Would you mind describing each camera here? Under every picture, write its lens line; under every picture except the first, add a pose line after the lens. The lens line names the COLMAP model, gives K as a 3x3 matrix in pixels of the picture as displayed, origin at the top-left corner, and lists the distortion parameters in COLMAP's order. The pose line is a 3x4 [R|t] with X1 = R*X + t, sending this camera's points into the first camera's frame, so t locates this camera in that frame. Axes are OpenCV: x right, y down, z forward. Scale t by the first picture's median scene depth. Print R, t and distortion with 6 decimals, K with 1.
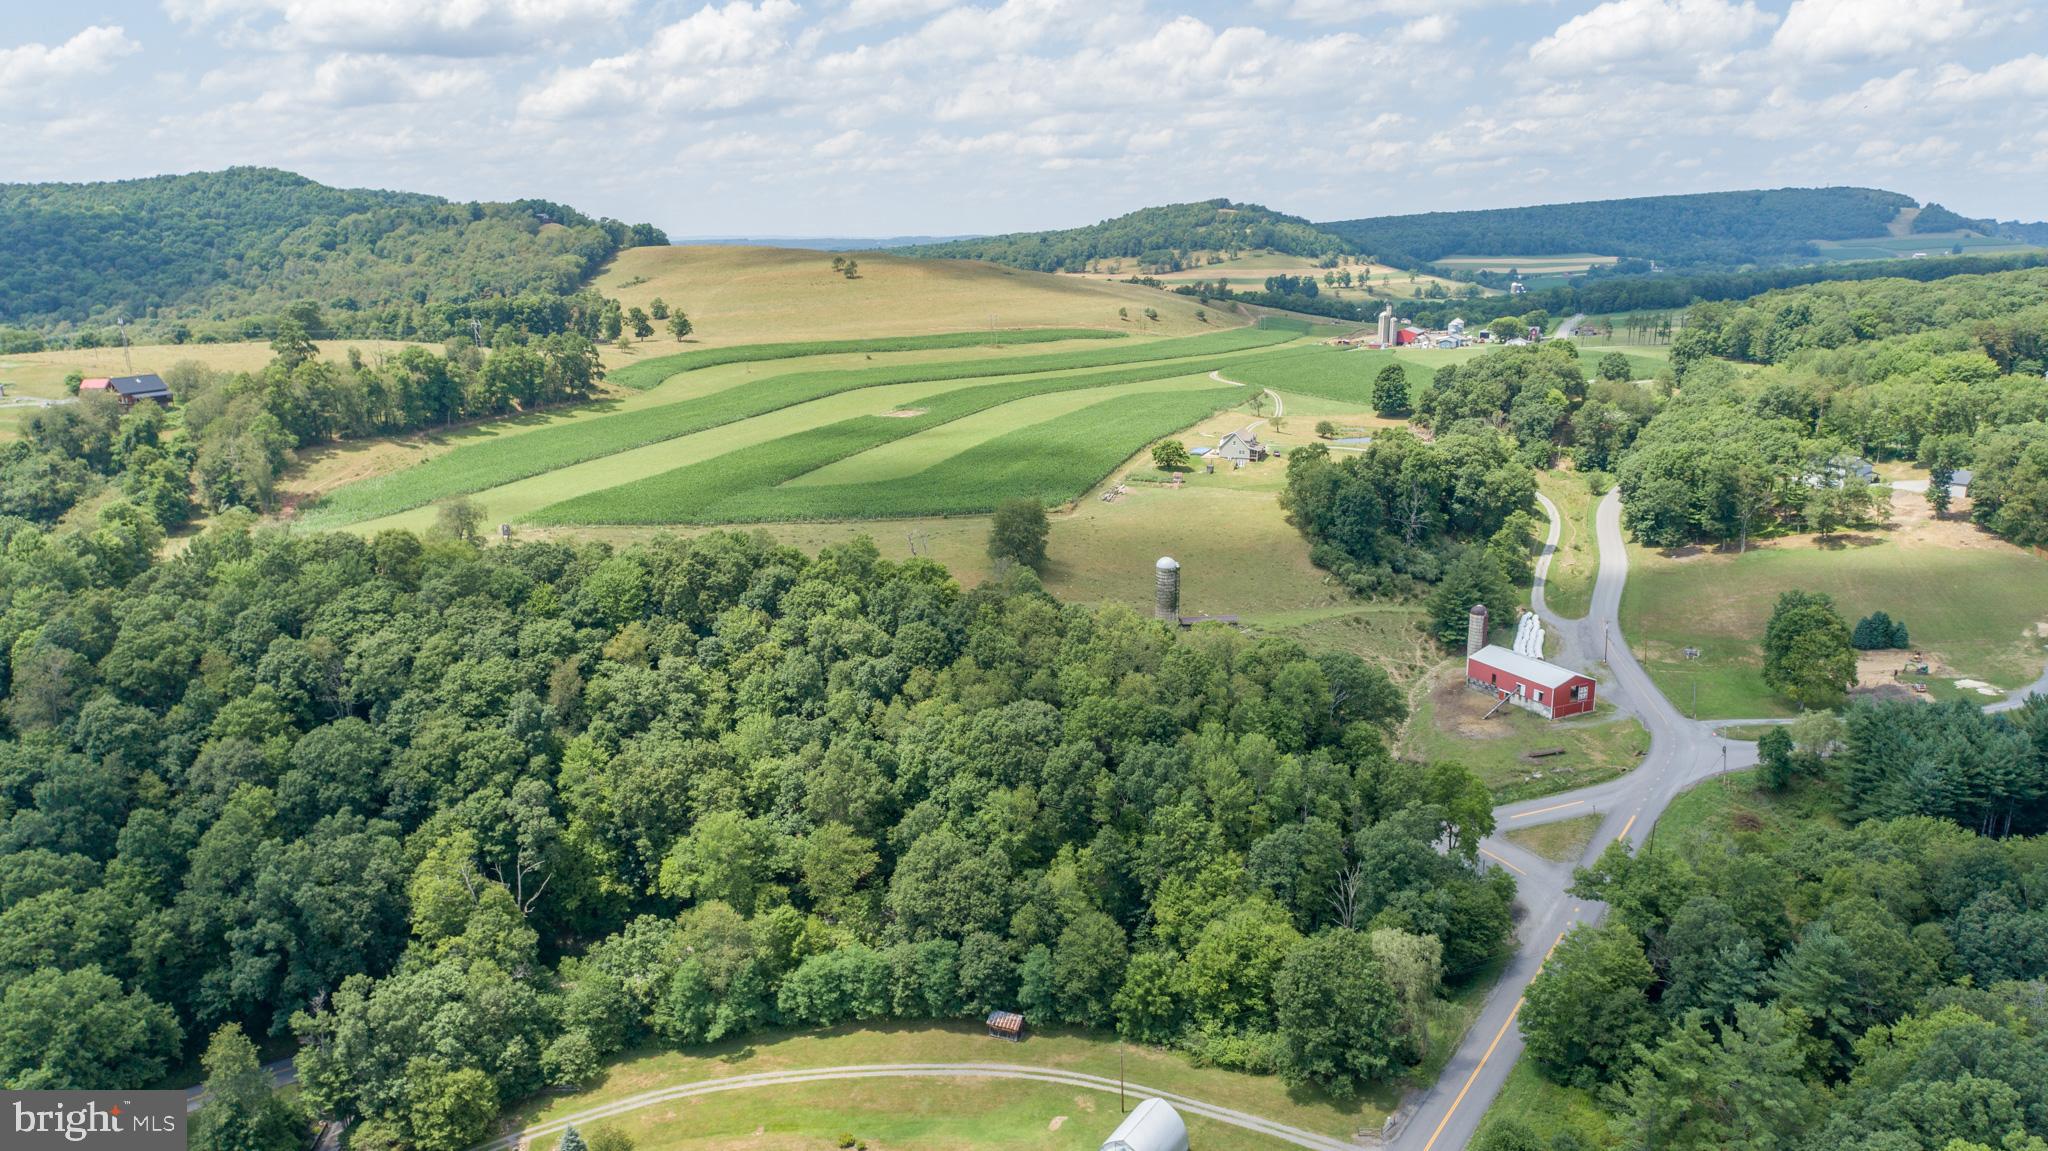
lens RADIAL K [[1385.8, 0, 1027.1], [0, 1385.8, 572.4], [0, 0, 1]] dist [-0.016242, 0.013498]
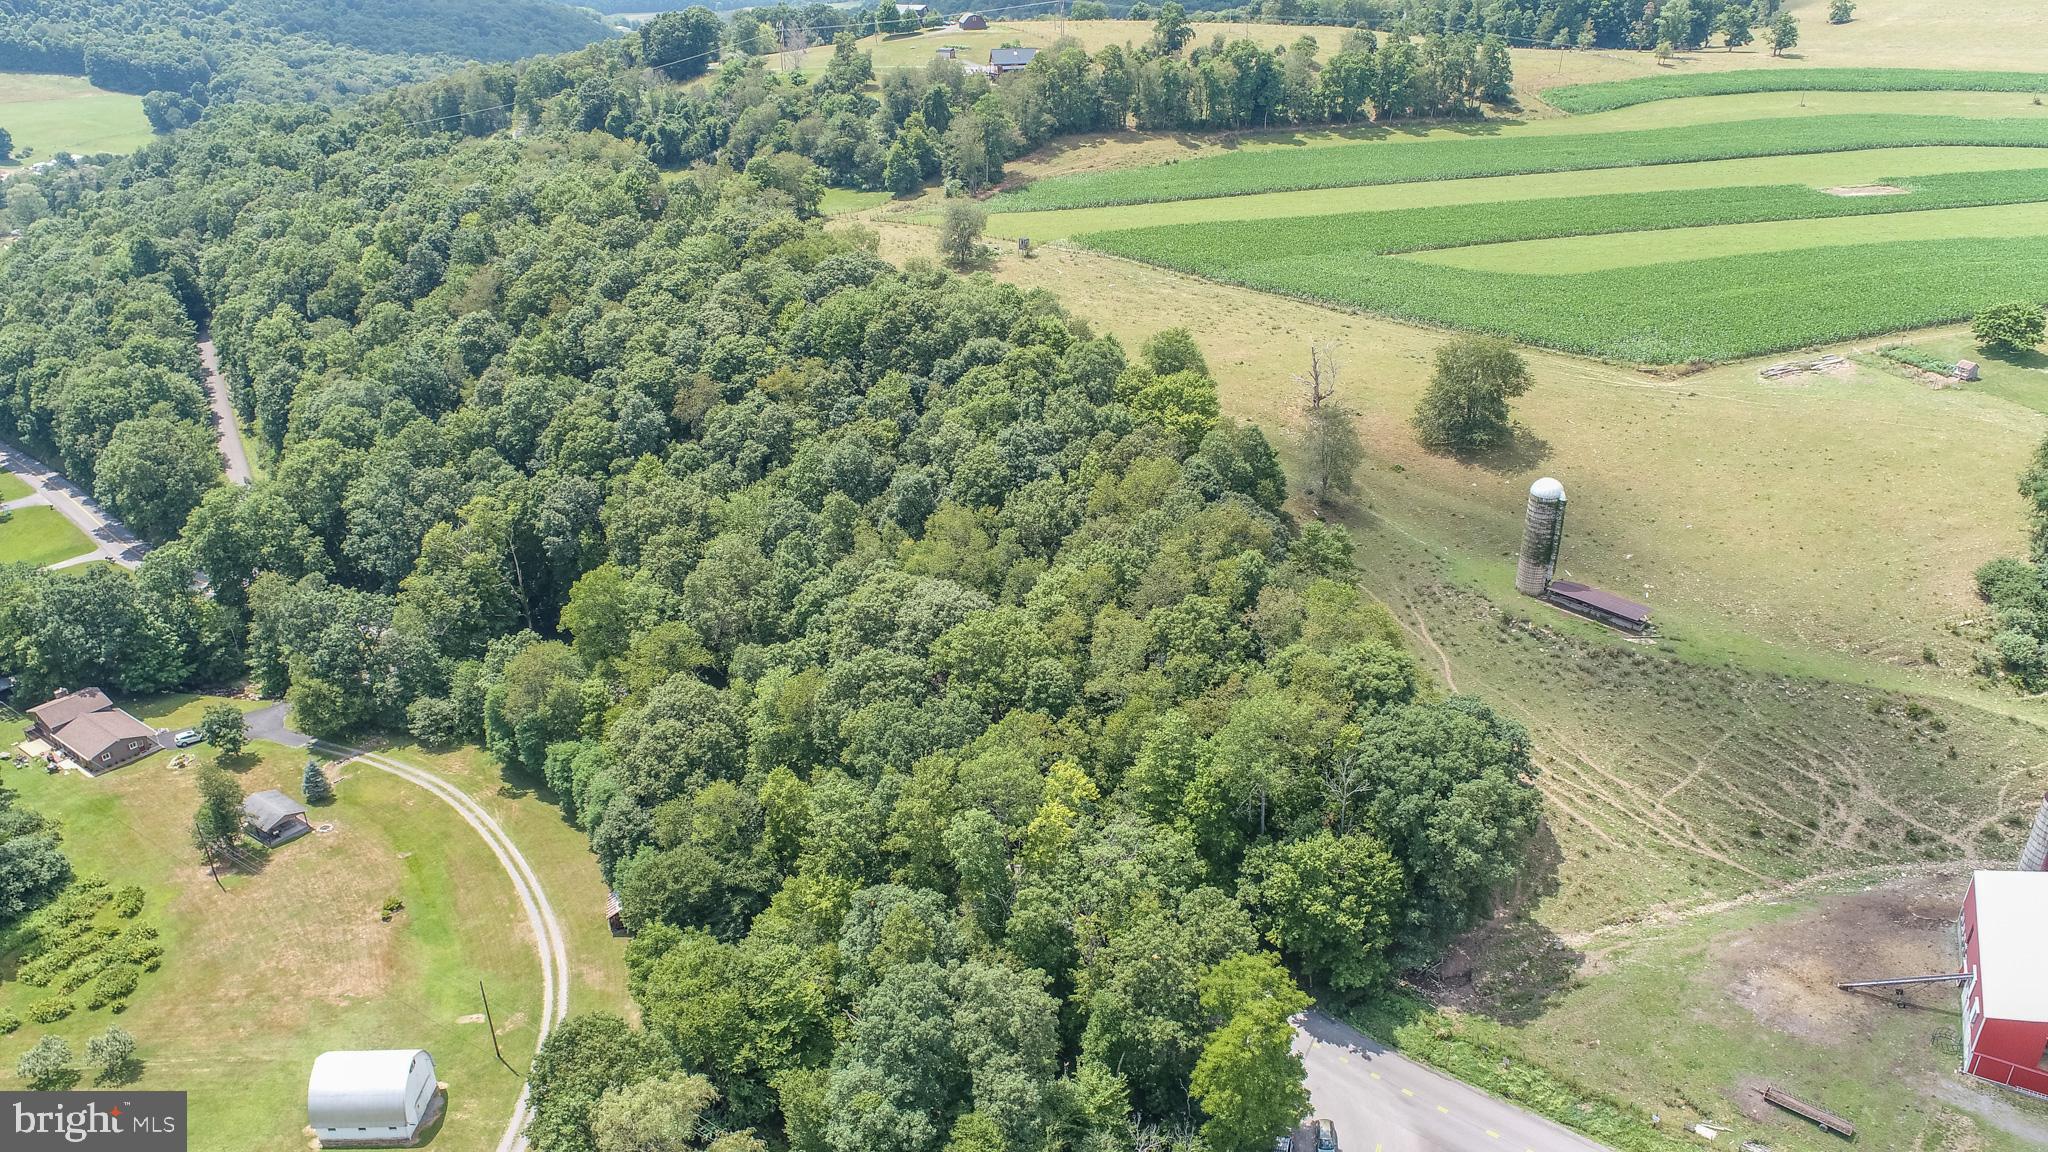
lens RADIAL K [[1385.8, 0, 1025.2], [0, 1385.8, 567.3], [0, 0, 1]] dist [-0.016242, 0.013498]
pose [[0.558196, 0.354249, -0.750283, 0.527166], [-0.190453, 0.934833, 0.299692, -0.134993], [0.807555, -0.024393, 0.589288, 0.530030]]
